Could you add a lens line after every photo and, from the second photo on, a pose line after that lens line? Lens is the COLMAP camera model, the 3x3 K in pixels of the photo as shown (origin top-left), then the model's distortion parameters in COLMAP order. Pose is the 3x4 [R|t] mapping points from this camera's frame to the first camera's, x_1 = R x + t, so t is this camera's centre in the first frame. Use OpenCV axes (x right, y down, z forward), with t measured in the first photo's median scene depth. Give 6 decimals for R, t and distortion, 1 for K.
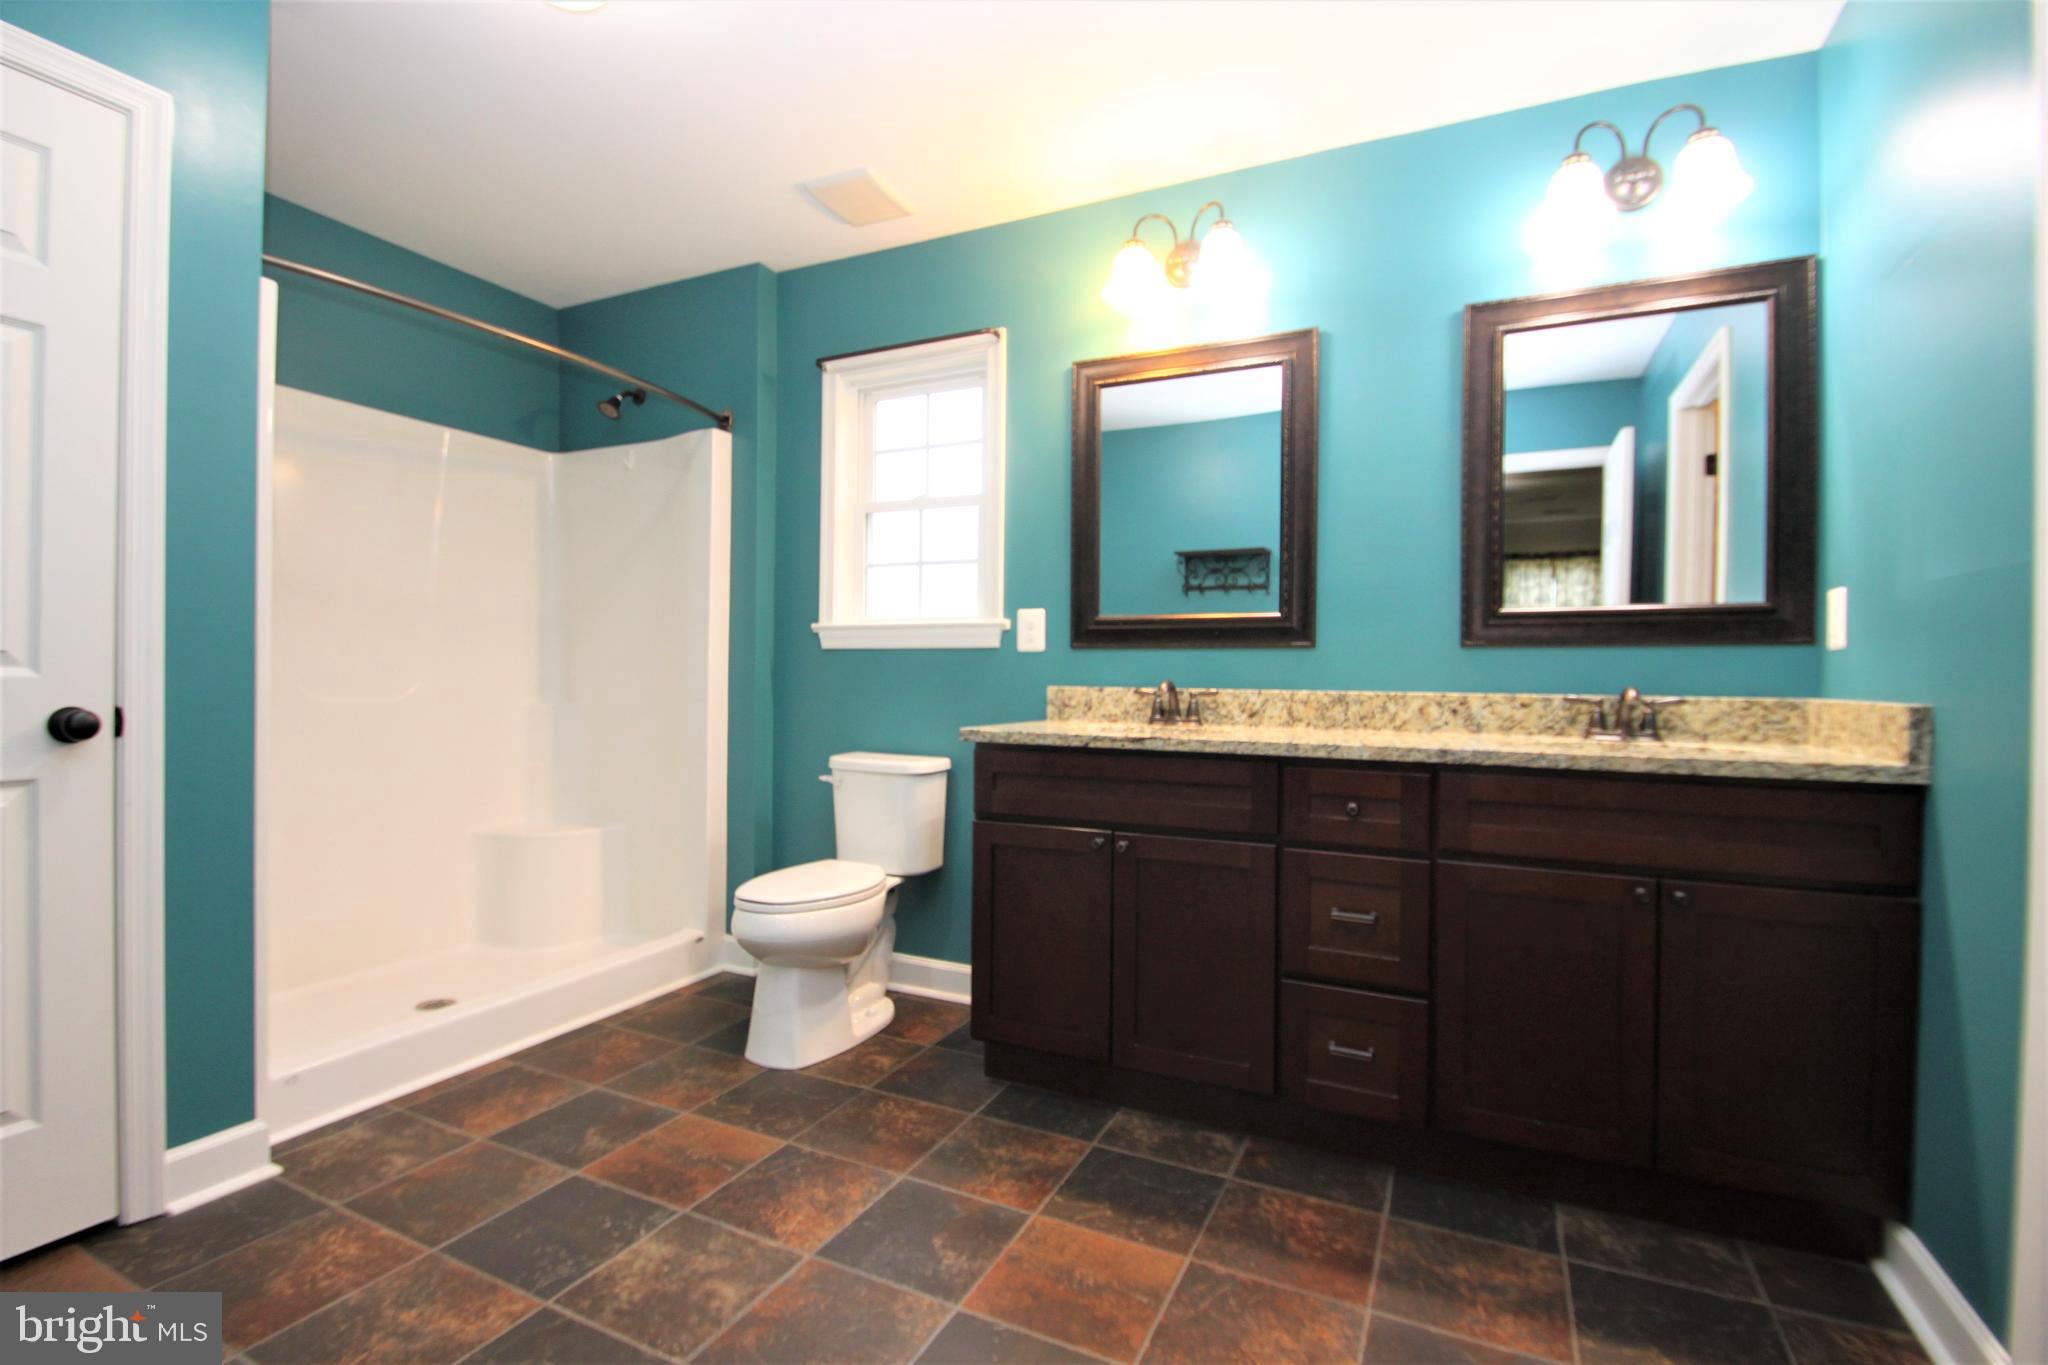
lens RADIAL K [[950.0, 0, 1011.3], [0, 950.0, 683.1], [0, 0, 1]] dist [0.001982, -0.010848]
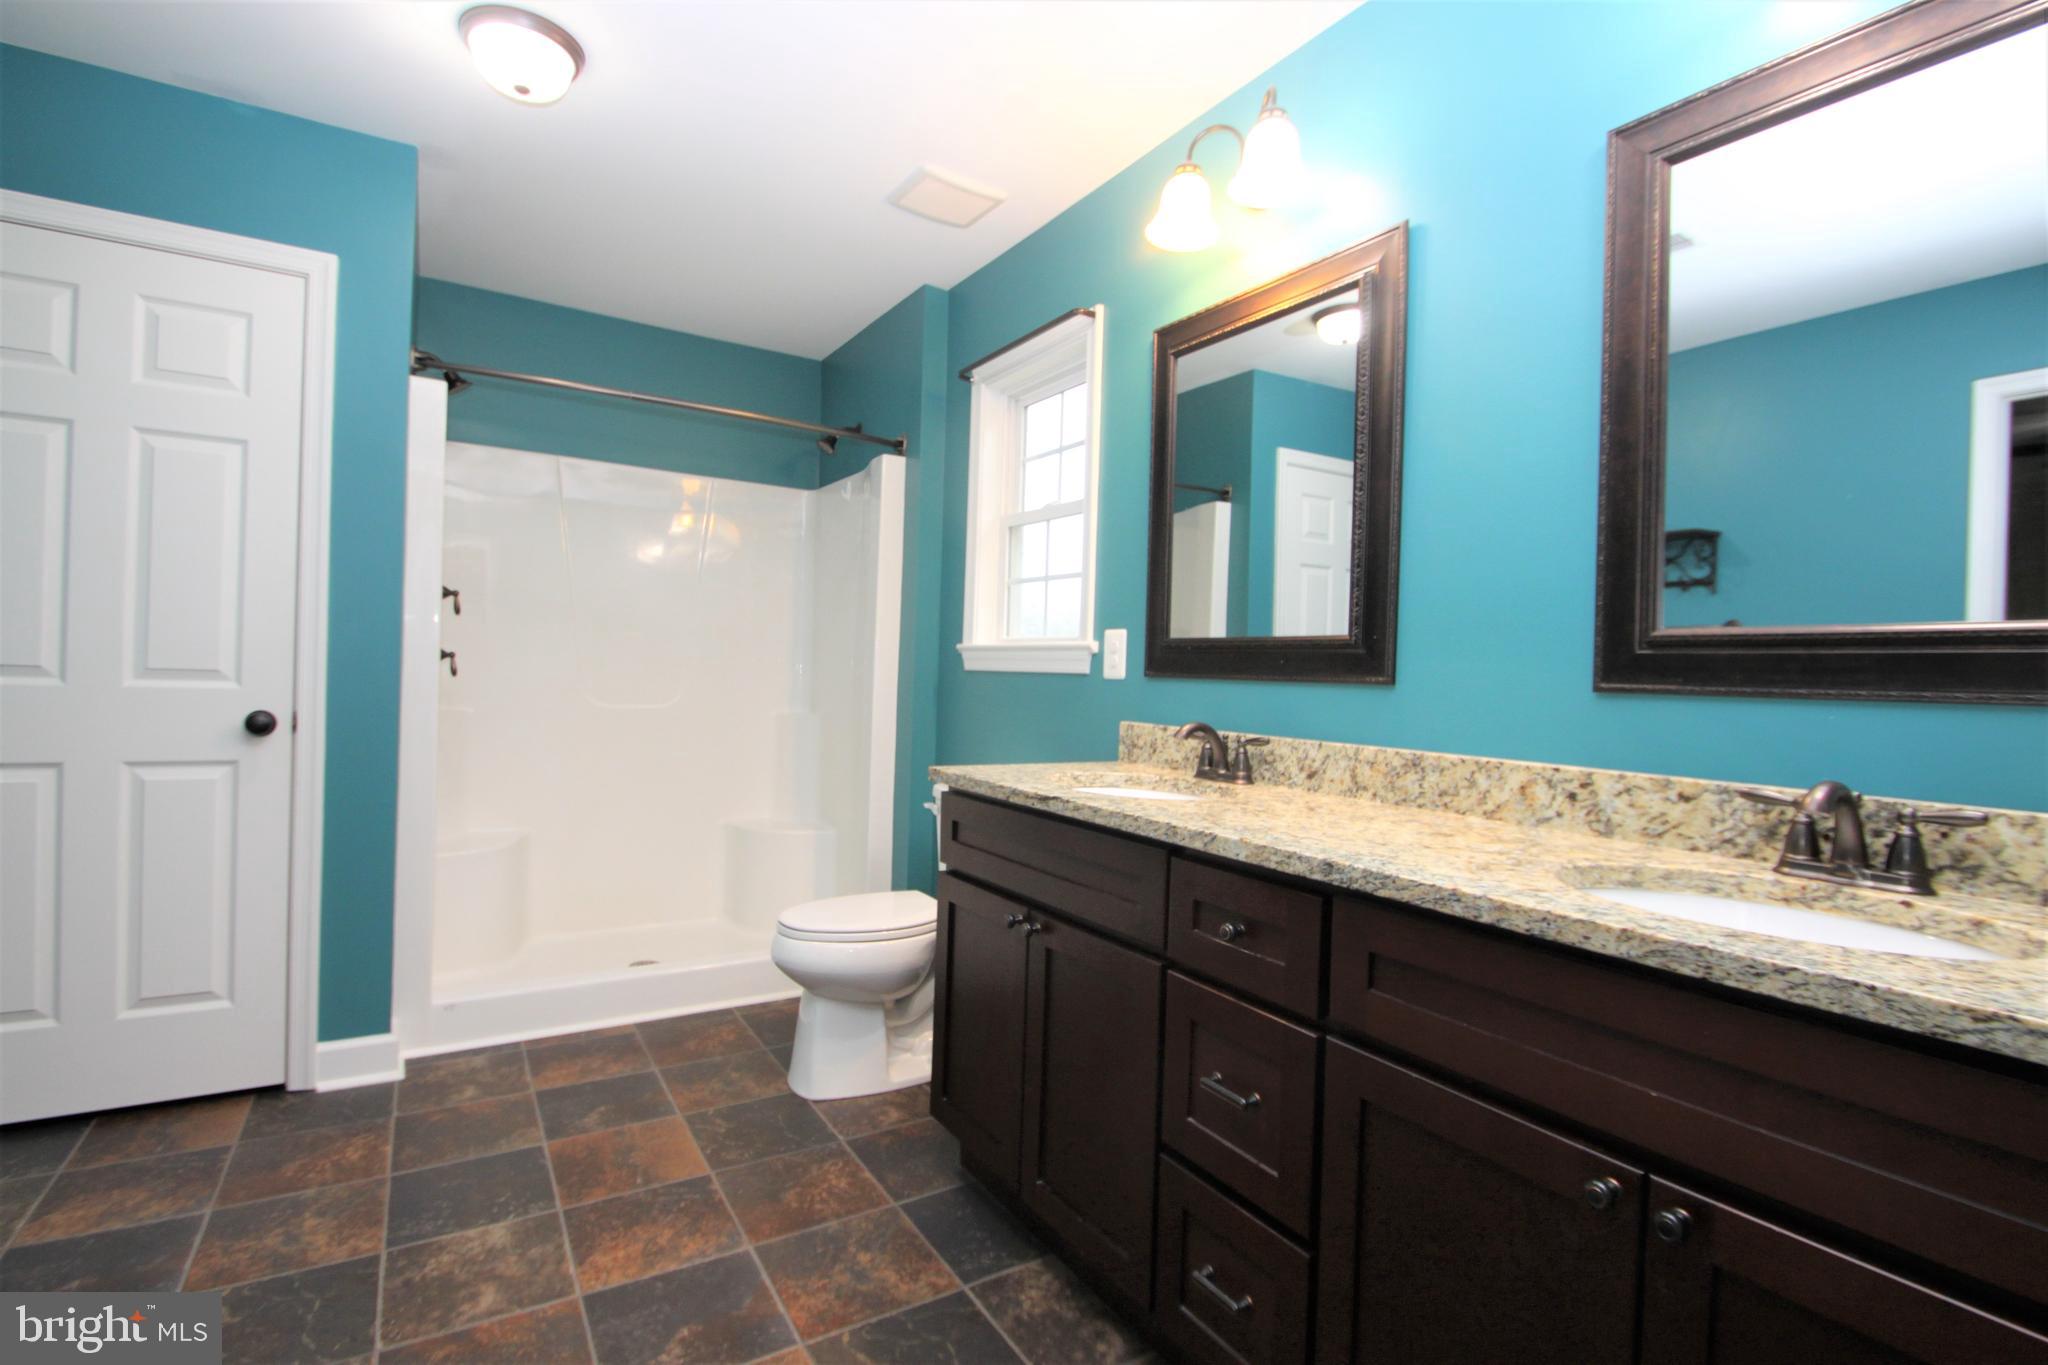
lens RADIAL K [[950.0, 0, 1012.4], [0, 950.0, 679.6], [0, 0, 1]] dist [0.001982, -0.010848]
pose [[0.843737, 0.022546, -0.536283, 0.507238], [-0.028703, 0.999583, -0.003135, -0.034853], [0.535988, 0.018038, 0.844033, 0.296514]]
